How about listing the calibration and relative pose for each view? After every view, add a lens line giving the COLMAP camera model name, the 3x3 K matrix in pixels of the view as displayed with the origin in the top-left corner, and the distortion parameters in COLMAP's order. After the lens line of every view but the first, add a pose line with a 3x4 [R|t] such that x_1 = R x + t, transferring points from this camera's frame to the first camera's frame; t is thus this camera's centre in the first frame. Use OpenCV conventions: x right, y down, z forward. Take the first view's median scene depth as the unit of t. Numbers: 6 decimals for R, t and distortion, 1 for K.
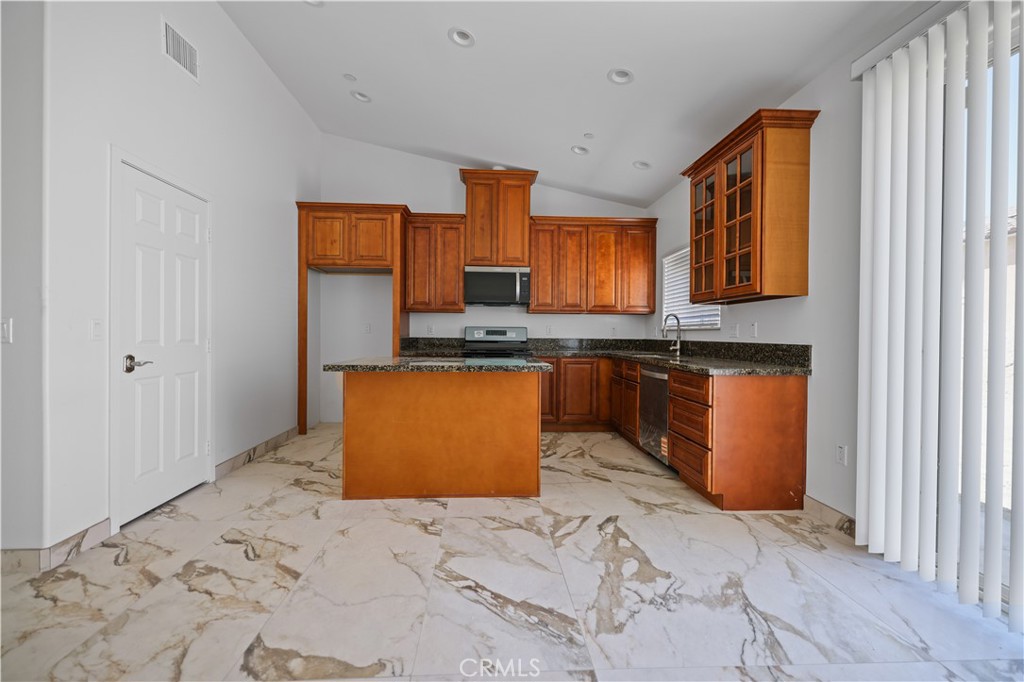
lens RADIAL K [[429.0, 0, 506.6], [0, 429.0, 335.3], [0, 0, 1]] dist [0.001264, 0.000228]
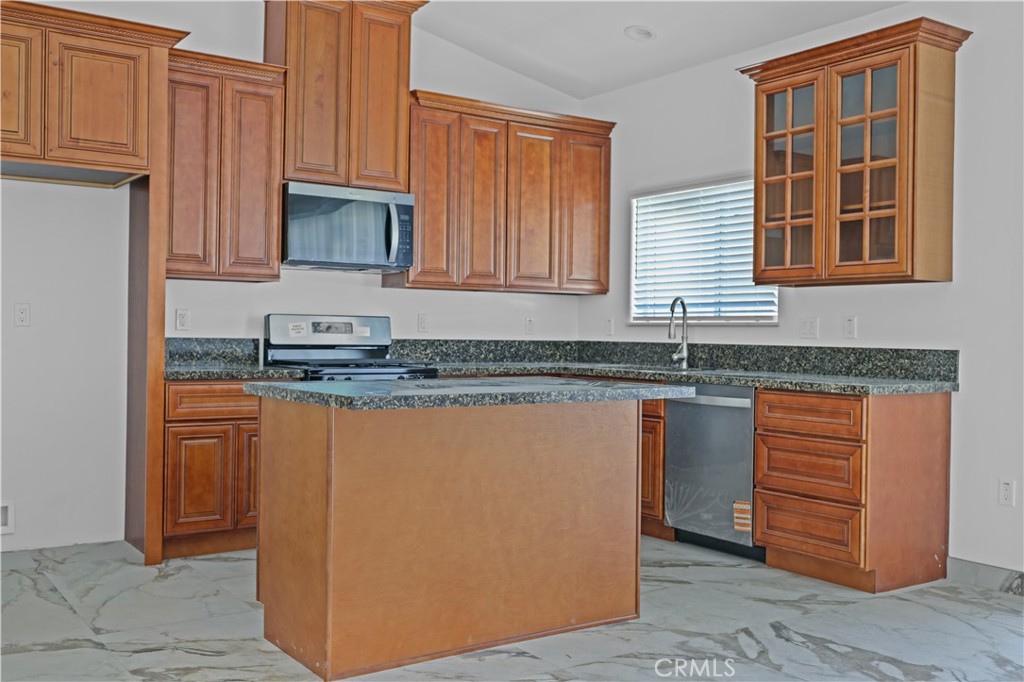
lens RADIAL K [[990.0, 0, 499.6], [0, 990.0, 330.7], [0, 0, 1]] dist [-0.002769, 0.003319]
pose [[0.856298, 0.004420, 0.516464, -0.448478], [-0.005240, 0.999986, 0.000129, -0.003441], [-0.516456, -0.002817, 0.856309, -0.020214]]
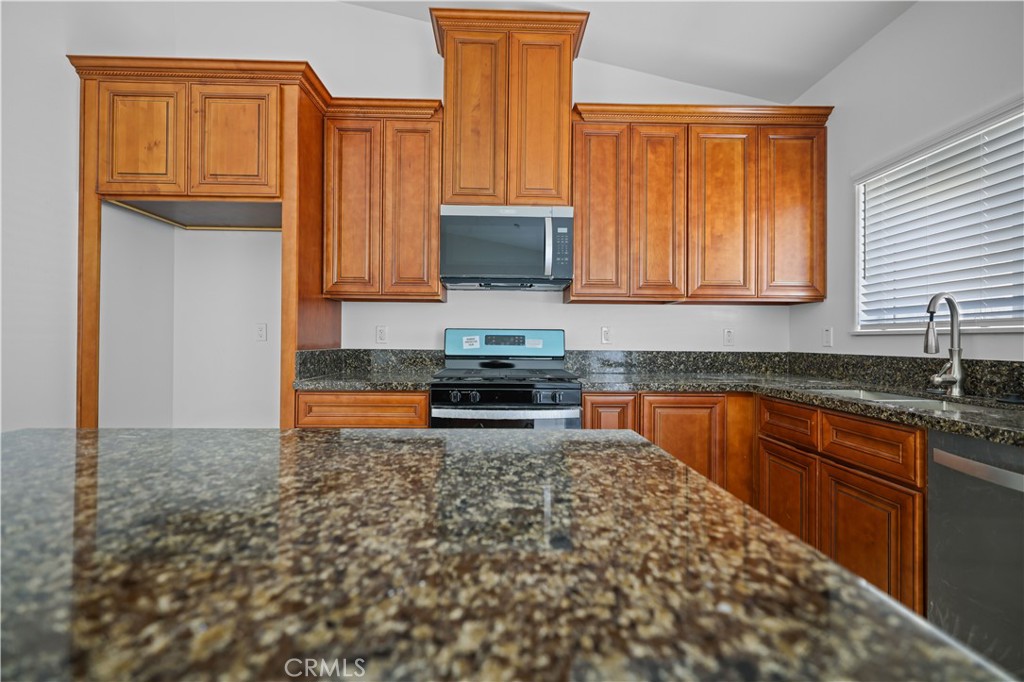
lens RADIAL K [[428.8, 0, 507.5], [0, 428.8, 336.8], [0, 0, 1]] dist [0.001502, 0.000356]
pose [[0.999464, -0.001055, -0.032718, -0.004456], [0.000667, 0.999929, -0.011866, -0.003906], [0.032728, 0.011838, 0.999394, 0.513082]]
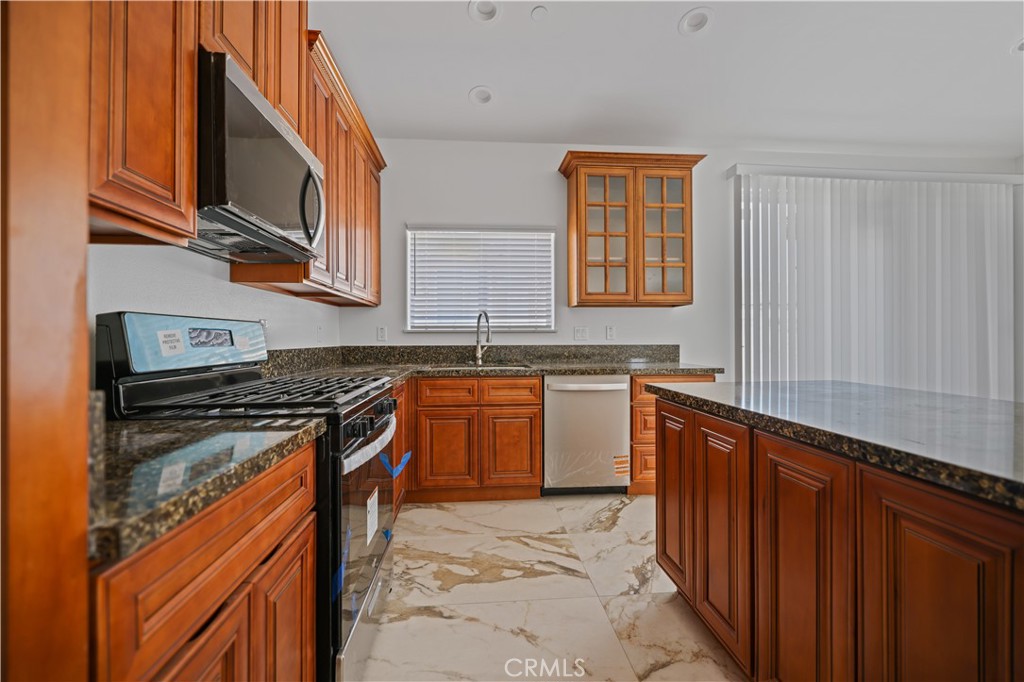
lens RADIAL K [[429.0, 0, 506.6], [0, 429.0, 335.3], [0, 0, 1]] dist [0.001264, 0.000228]
pose [[-0.029591, -0.002038, 0.999560, -0.335451], [0.006400, 0.999977, 0.002229, -0.007222], [-0.999542, 0.006463, -0.029577, 0.854667]]
